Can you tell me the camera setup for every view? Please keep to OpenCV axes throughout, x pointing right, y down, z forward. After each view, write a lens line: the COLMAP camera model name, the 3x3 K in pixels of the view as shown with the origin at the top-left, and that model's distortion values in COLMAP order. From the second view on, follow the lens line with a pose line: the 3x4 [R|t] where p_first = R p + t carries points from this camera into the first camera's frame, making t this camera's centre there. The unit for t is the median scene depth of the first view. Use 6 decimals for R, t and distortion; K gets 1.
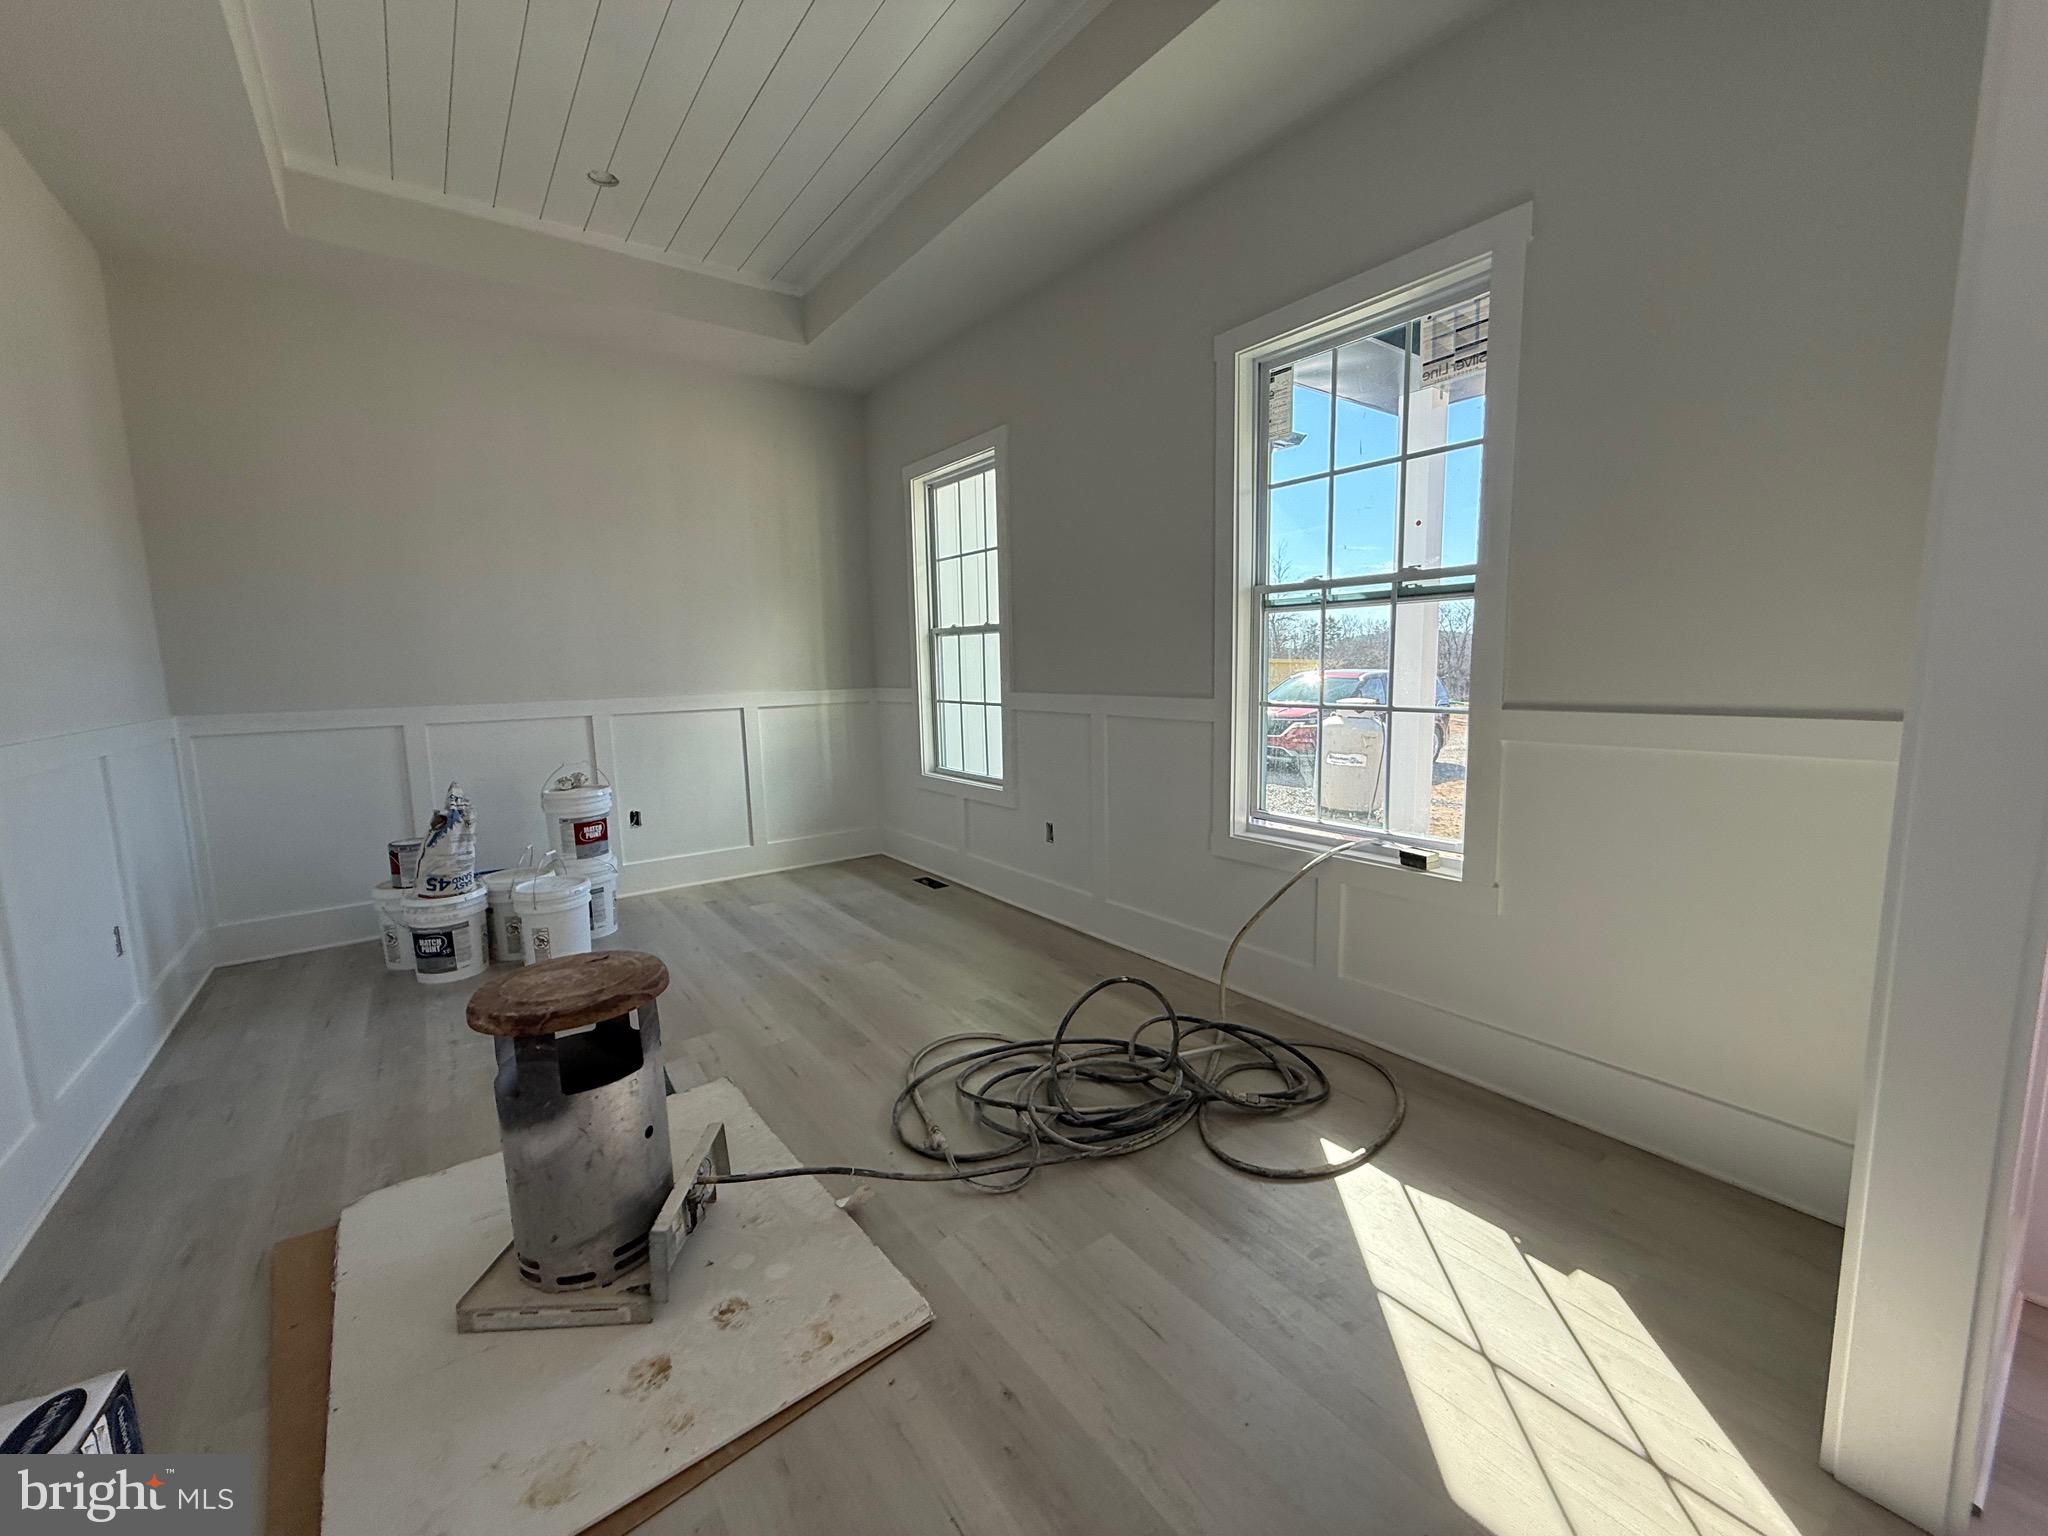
lens RADIAL K [[816.4, 0, 1024.0], [0, 816.4, 768.0], [0, 0, 1]] dist [-0.000812, 0.000209]
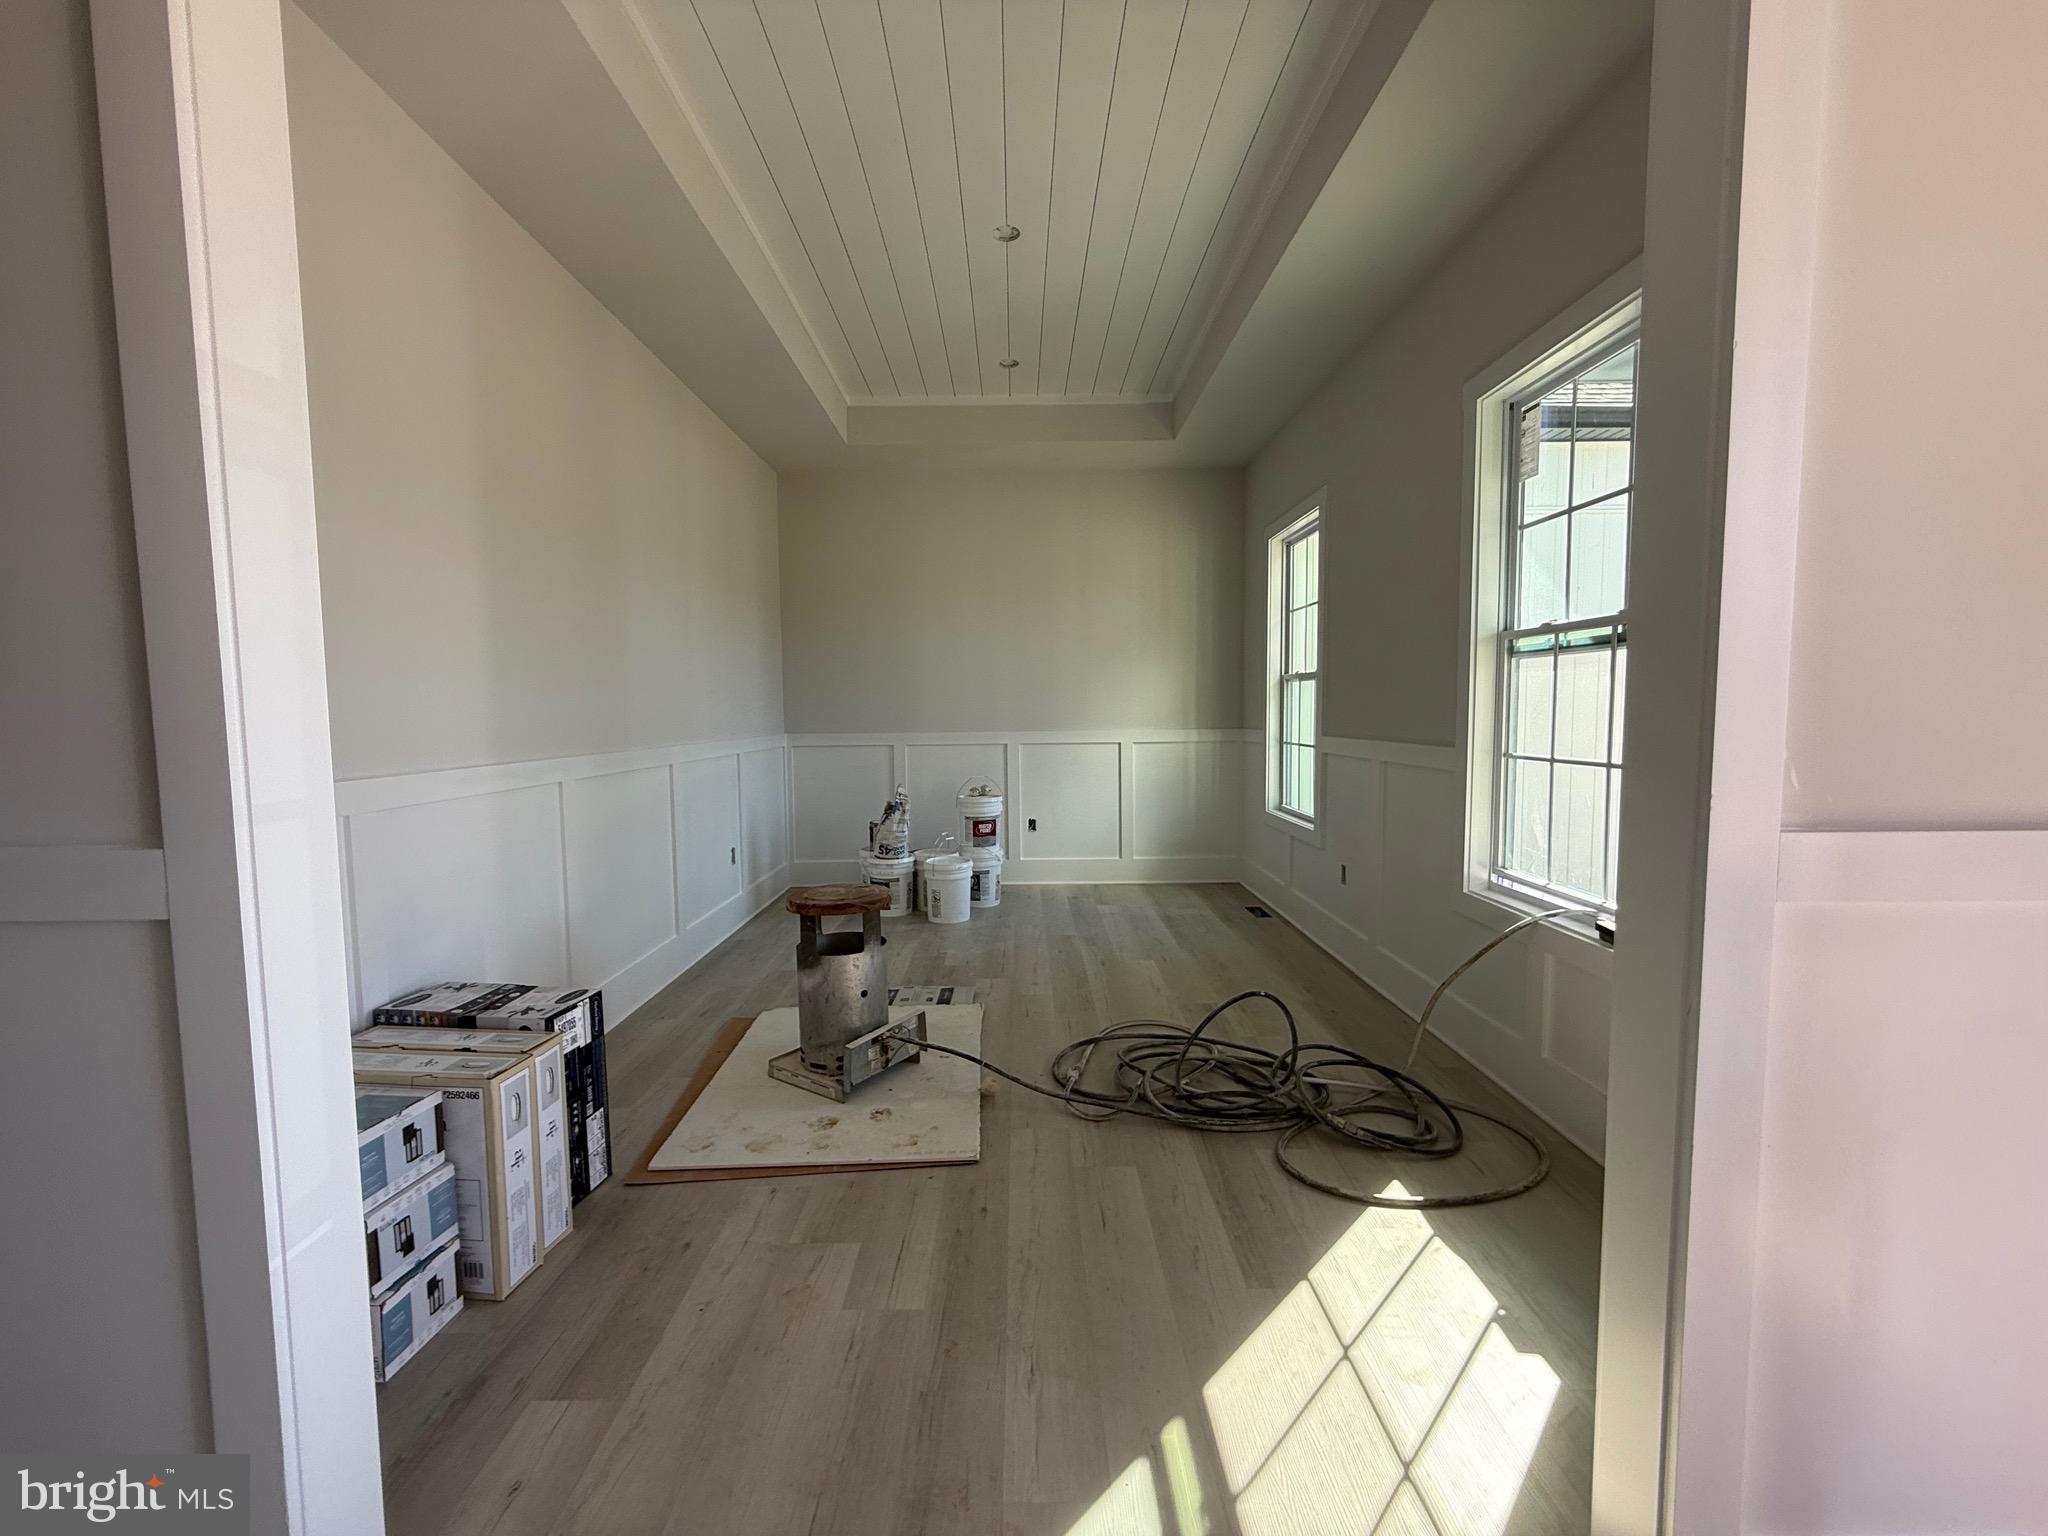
lens RADIAL K [[825.0, 0, 1024.0], [0, 825.0, 768.0], [0, 0, 1]] dist [0.001252, 0.000050]
pose [[0.806665, 0.054838, -0.588459, 0.394168], [-0.083776, 0.996242, -0.022001, 0.003840], [0.585041, 0.067046, 0.808228, -0.092517]]
